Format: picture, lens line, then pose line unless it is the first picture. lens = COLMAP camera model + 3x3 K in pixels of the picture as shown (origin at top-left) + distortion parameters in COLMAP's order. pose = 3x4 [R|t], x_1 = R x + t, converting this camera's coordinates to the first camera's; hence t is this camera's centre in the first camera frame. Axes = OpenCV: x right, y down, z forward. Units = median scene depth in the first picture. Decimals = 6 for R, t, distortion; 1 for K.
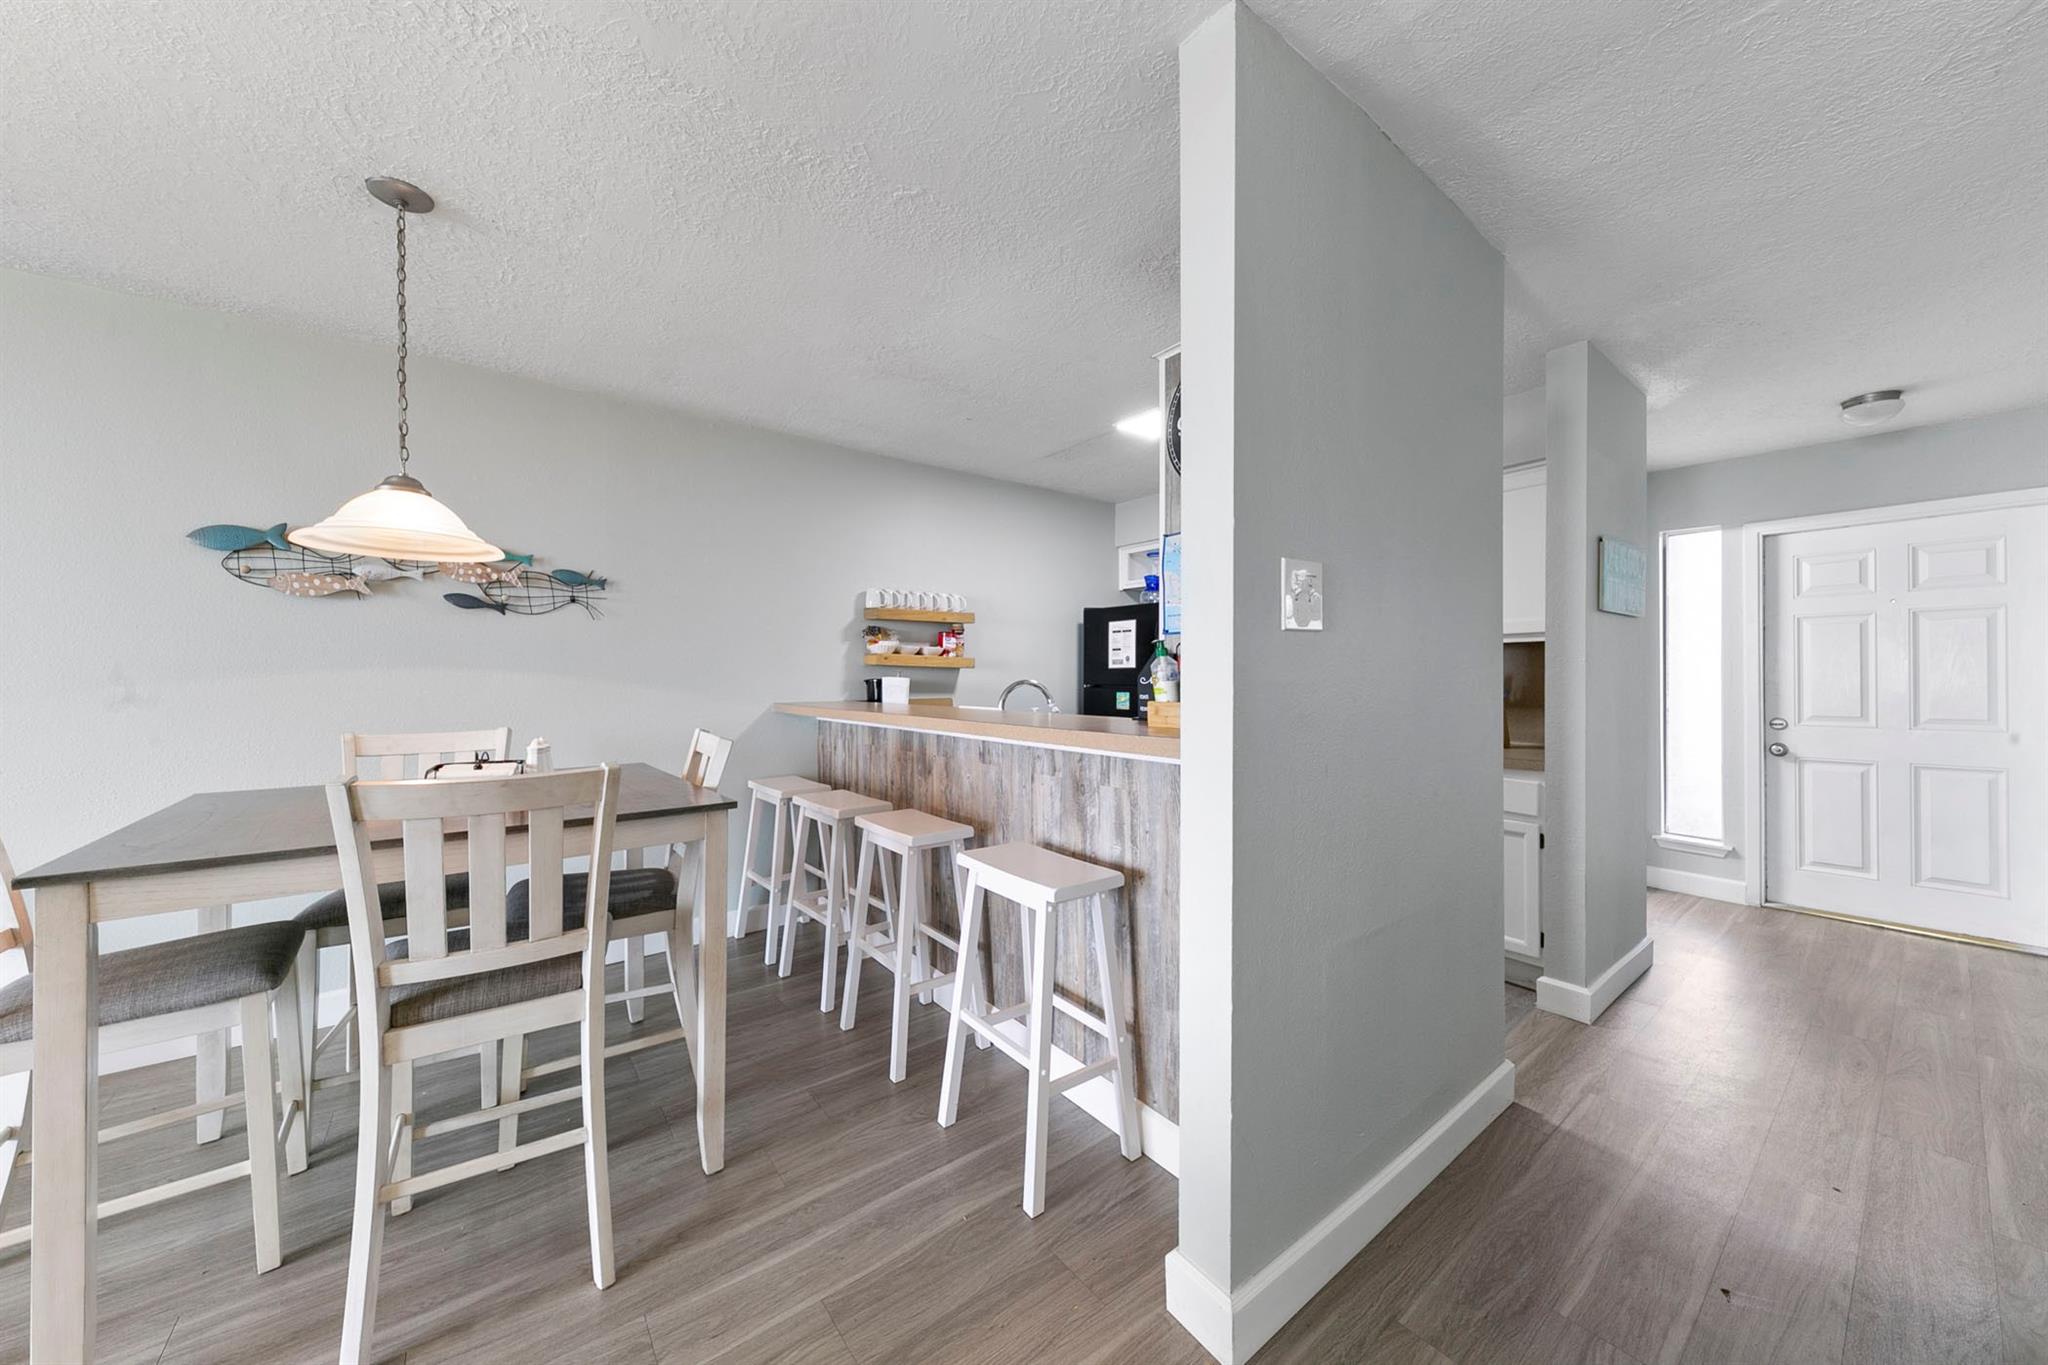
lens RADIAL K [[702.0, 0, 1027.7], [0, 702.0, 678.9], [0, 0, 1]] dist [0.001671, -0.001894]
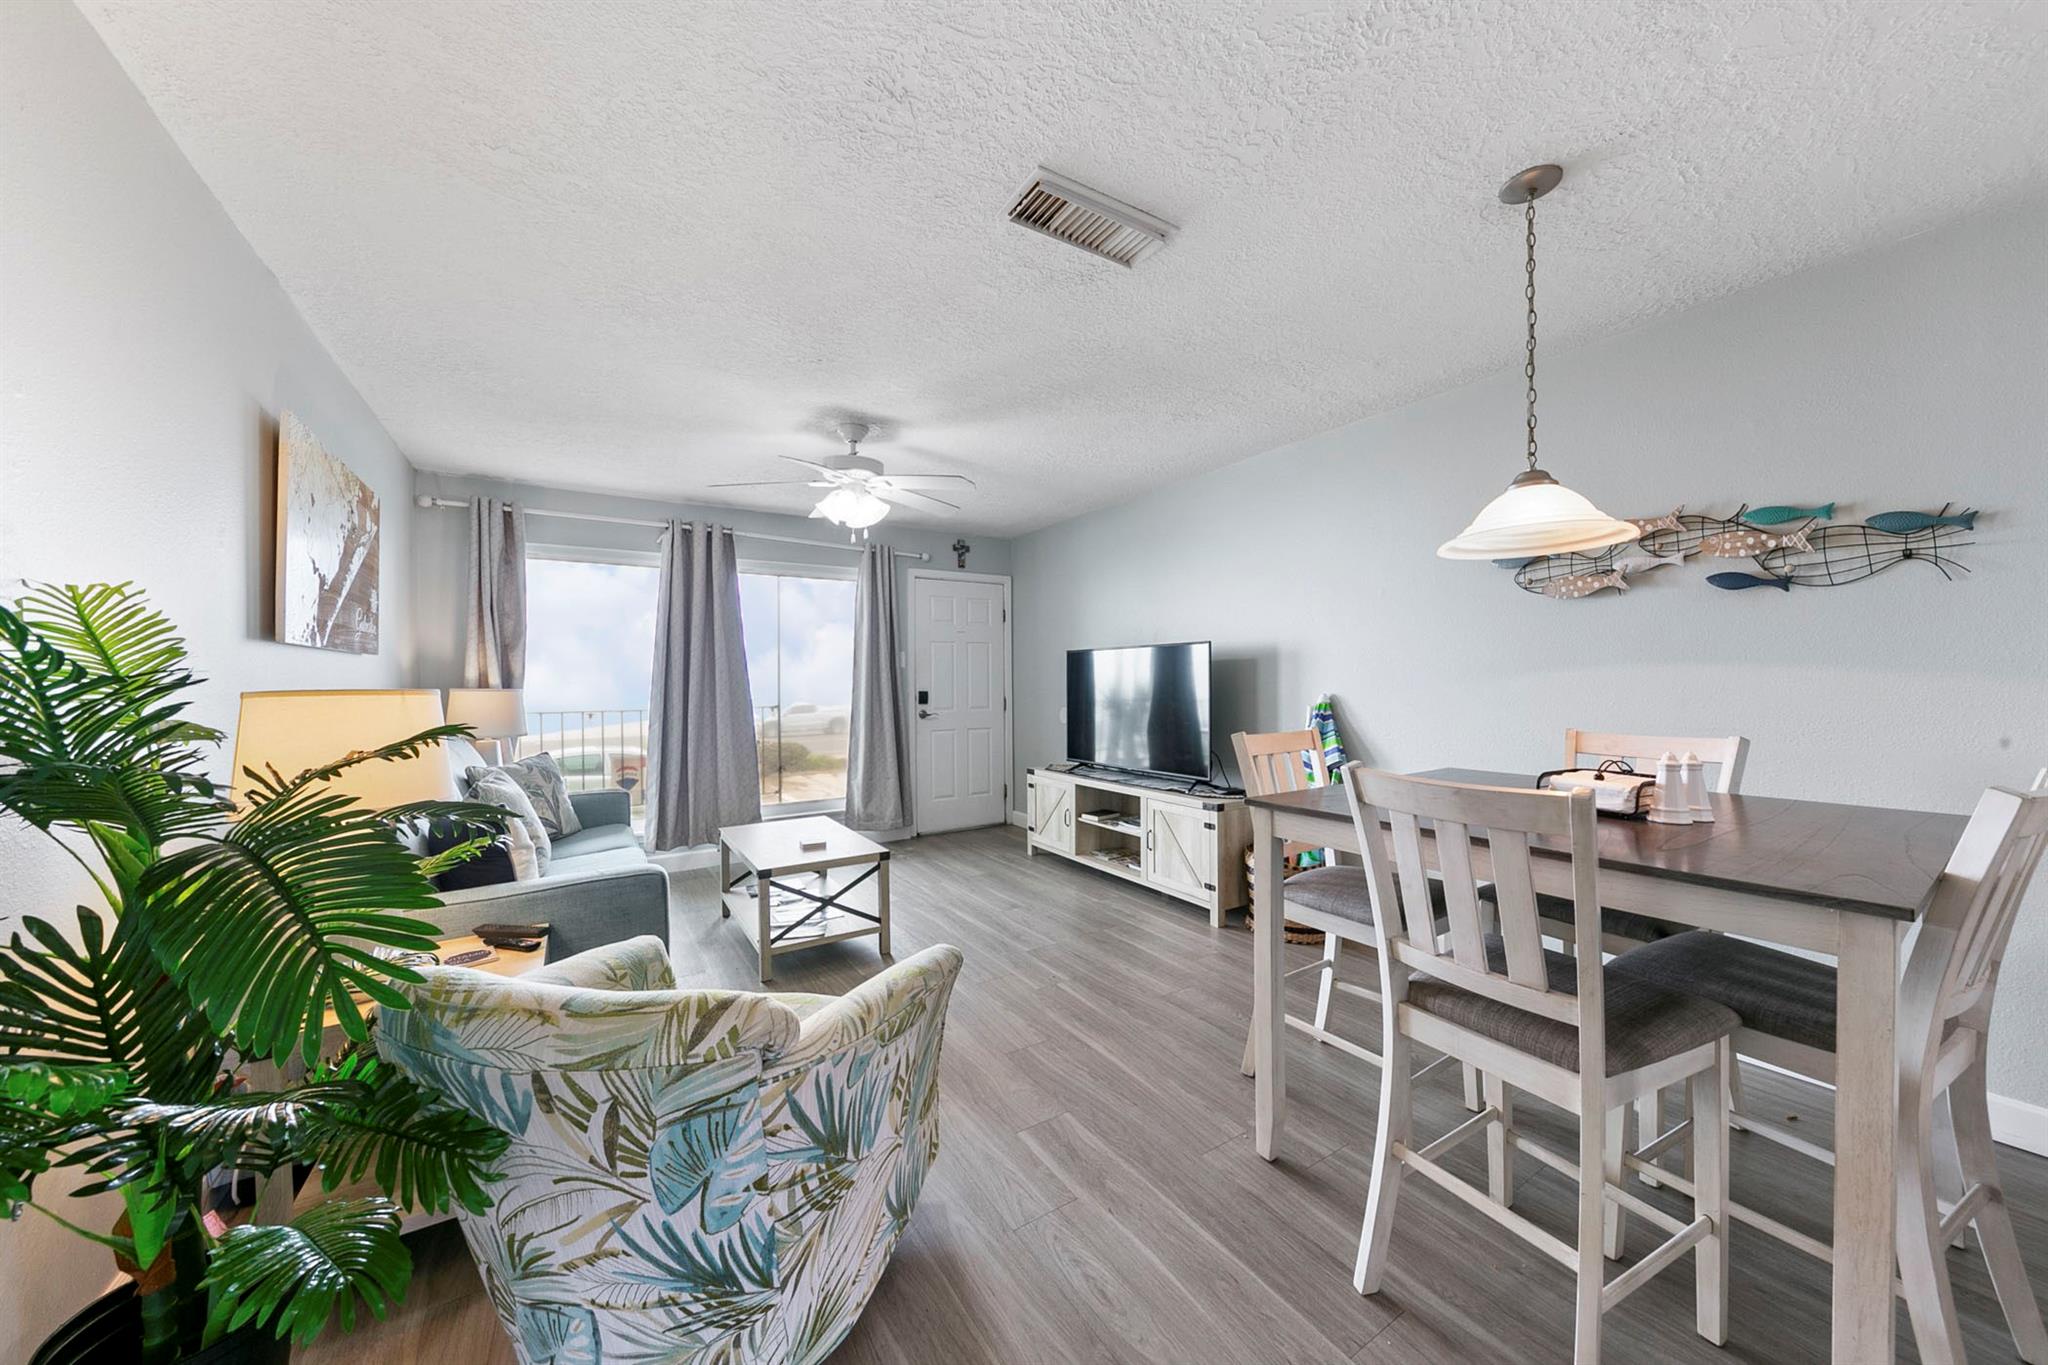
lens RADIAL K [[702.0, 0, 1024.0], [0, 702.0, 682.5], [0, 0, 1]] dist [0.013284, -0.004940]
pose [[-0.091847, 0.004795, -0.995762, 0.107068], [0.007045, 0.999967, 0.004165, -0.000421], [0.995748, -0.006633, -0.091878, 0.247309]]
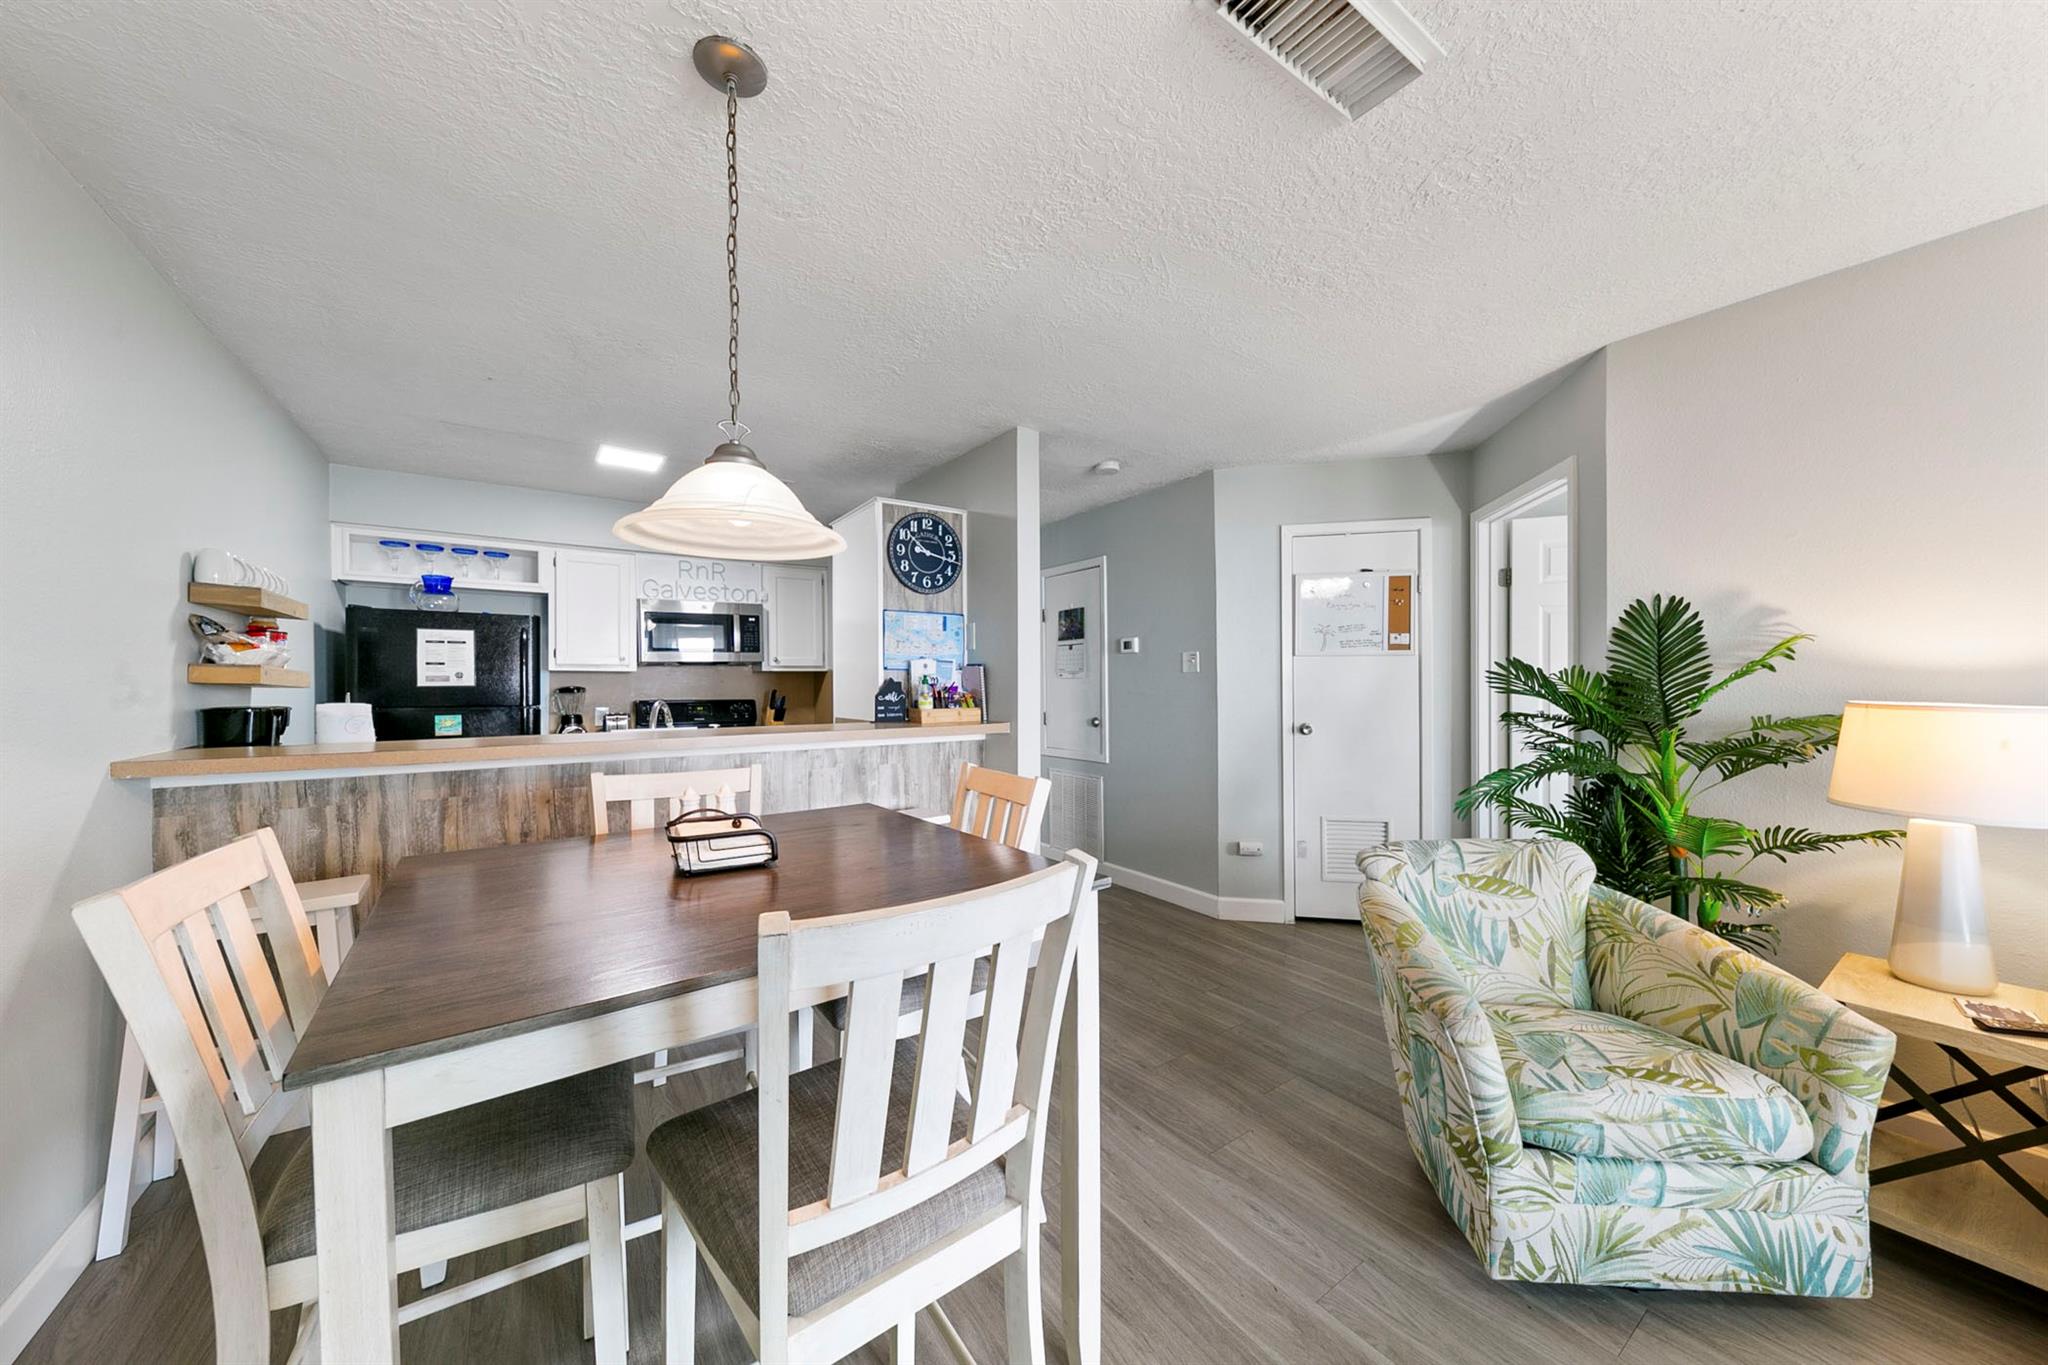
lens RADIAL K [[708.3, 0, 1021.2], [0, 708.3, 688.5], [0, 0, 1]] dist [0.007462, -0.001633]
pose [[0.048258, -0.001725, 0.998833, -1.059219], [0.003688, 0.999992, 0.001549, -0.017279], [-0.998828, 0.003609, 0.048264, 0.424778]]
